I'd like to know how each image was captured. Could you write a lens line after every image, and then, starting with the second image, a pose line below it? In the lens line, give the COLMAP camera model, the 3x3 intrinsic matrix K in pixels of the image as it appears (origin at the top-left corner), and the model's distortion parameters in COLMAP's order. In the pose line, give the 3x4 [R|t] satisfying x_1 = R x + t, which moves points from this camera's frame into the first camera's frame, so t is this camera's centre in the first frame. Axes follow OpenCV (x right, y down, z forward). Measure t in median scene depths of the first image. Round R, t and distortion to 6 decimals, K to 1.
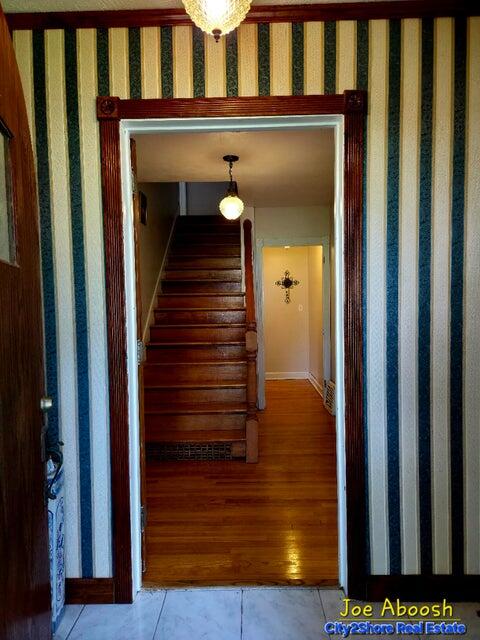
lens RADIAL K [[431.6, 0, 241.3], [0, 431.6, 320.6], [0, 0, 1]] dist [0.028845, -0.001277]
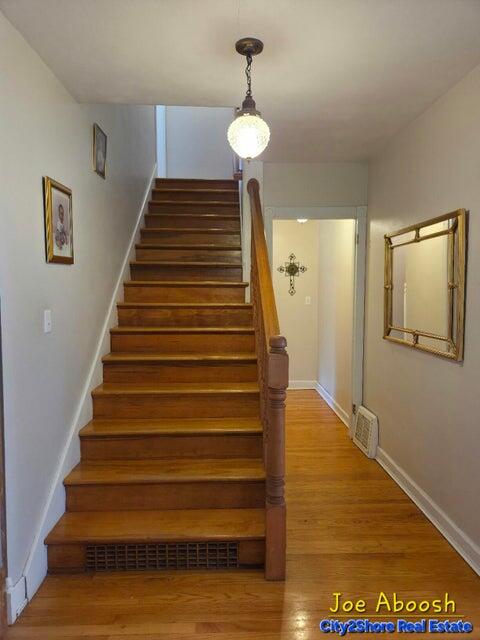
lens RADIAL K [[431.6, 0, 237.0], [0, 431.6, 318.4], [0, 0, 1]] dist [0.028845, -0.001277]
pose [[0.998850, 0.017538, 0.044624, -0.037512], [-0.019007, 0.999285, 0.032696, -0.027248], [-0.044019, -0.033506, 0.998469, 0.271612]]
